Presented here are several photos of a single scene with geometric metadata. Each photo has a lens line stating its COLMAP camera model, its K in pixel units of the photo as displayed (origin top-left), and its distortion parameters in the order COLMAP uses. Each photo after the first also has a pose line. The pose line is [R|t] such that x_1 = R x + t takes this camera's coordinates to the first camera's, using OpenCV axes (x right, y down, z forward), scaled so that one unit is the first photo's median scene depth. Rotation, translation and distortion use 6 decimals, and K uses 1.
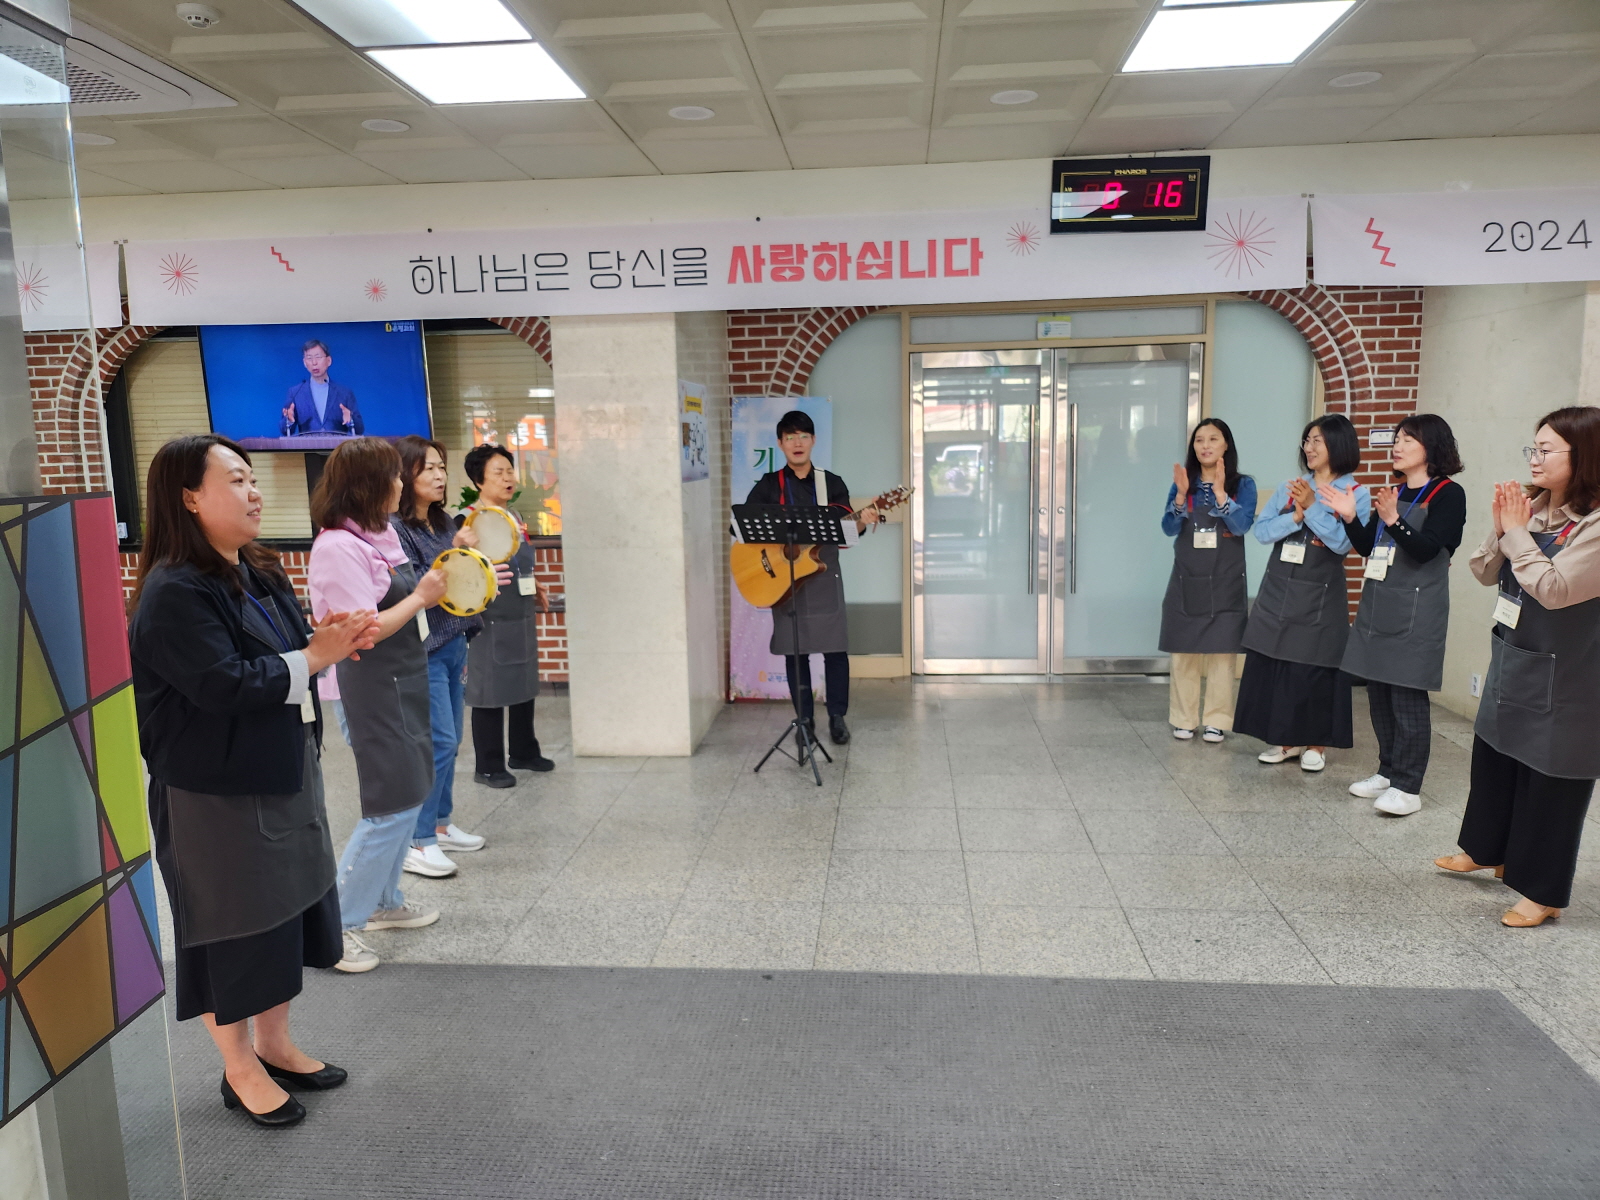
lens RADIAL K [[1132.1, 0, 795.1], [0, 1132.1, 624.8], [0, 0, 1]] dist [0.022753, -0.004101]
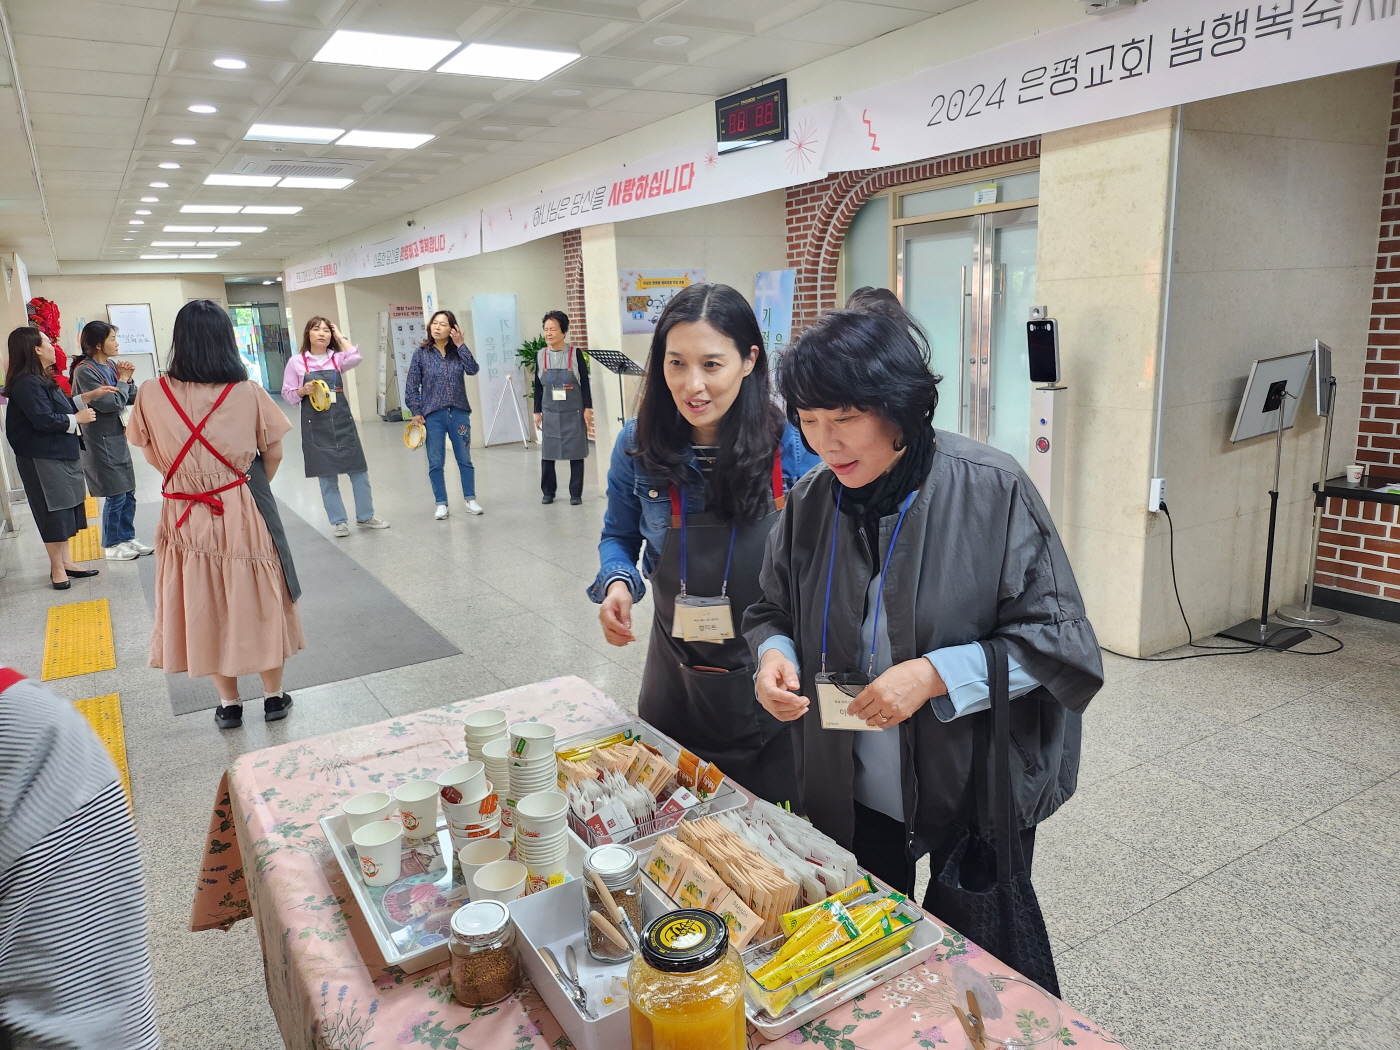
lens RADIAL K [[982.9, 0, 700.0], [0, 982.9, 525.0], [0, 0, 1]] dist [0.073881, -0.059746]
pose [[0.595619, 0.169298, -0.785224, 1.190782], [-0.101977, 0.985565, 0.135140, -0.060879], [0.796768, -0.000417, 0.604286, 0.247692]]
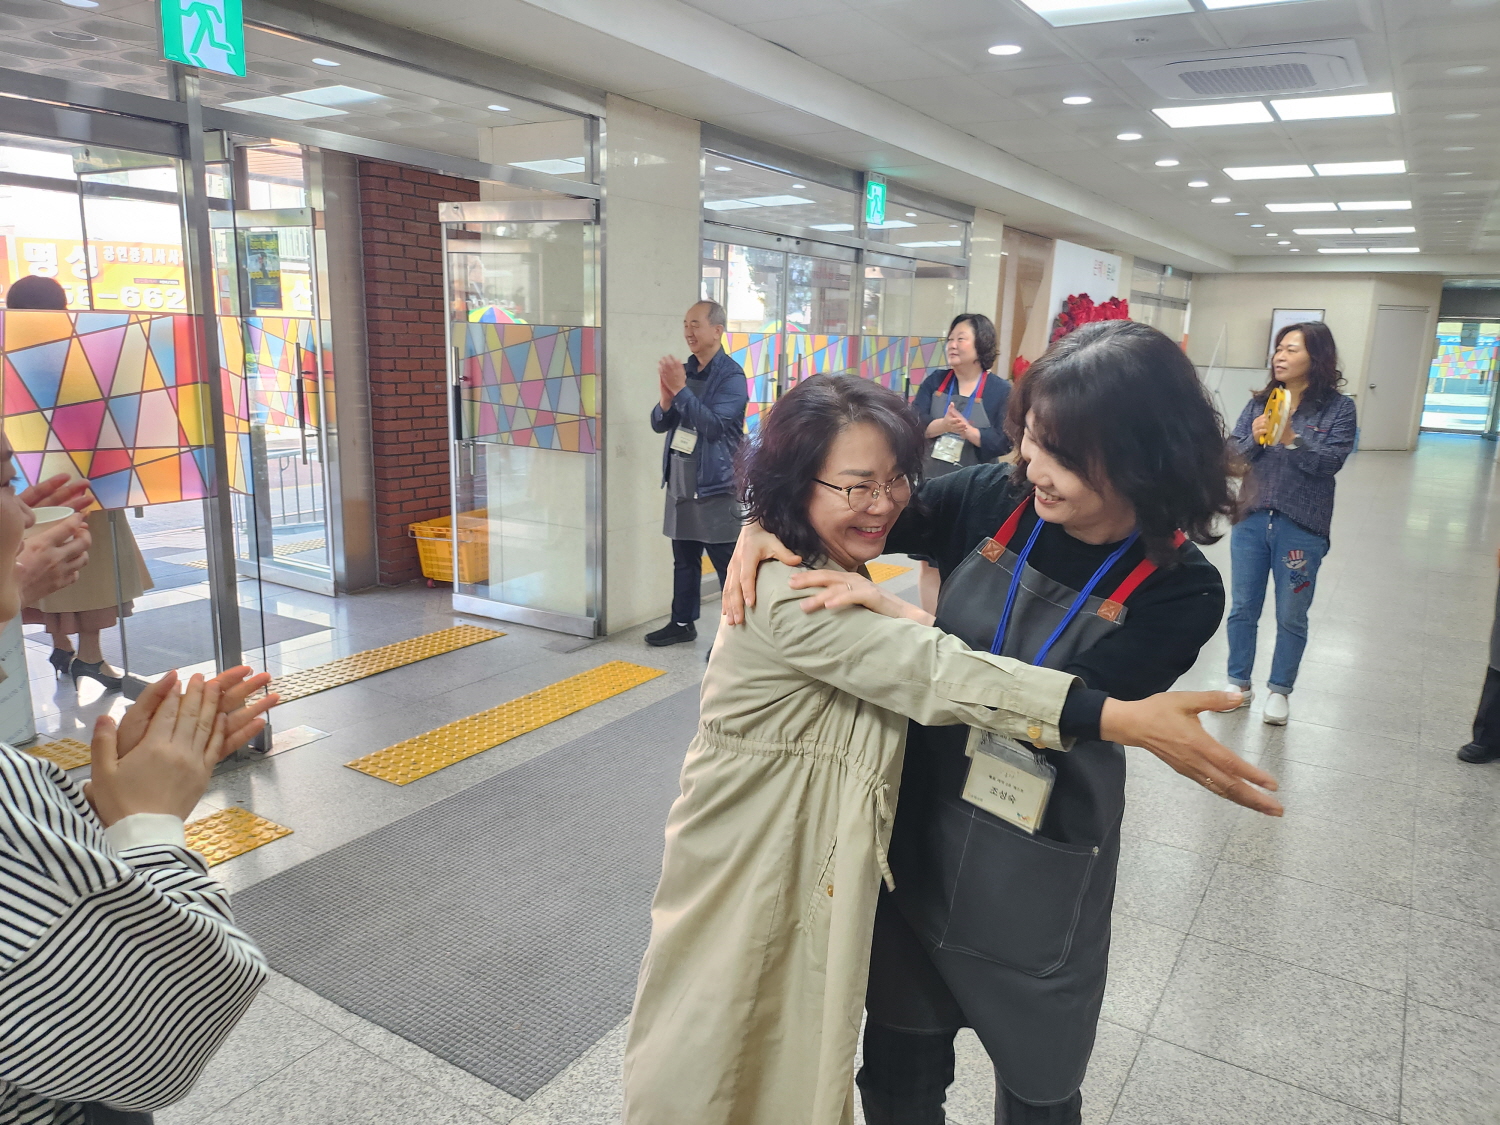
lens RADIAL K [[1051.1, 0, 781.2], [0, 1051.1, 588.1], [0, 0, 1]] dist [0.002163, -0.004762]
pose [[-0.456538, 0.220722, -0.861890, 0.641847], [-0.152287, 0.935056, 0.320124, -0.131734], [0.876574, 0.277403, -0.393276, 0.819662]]
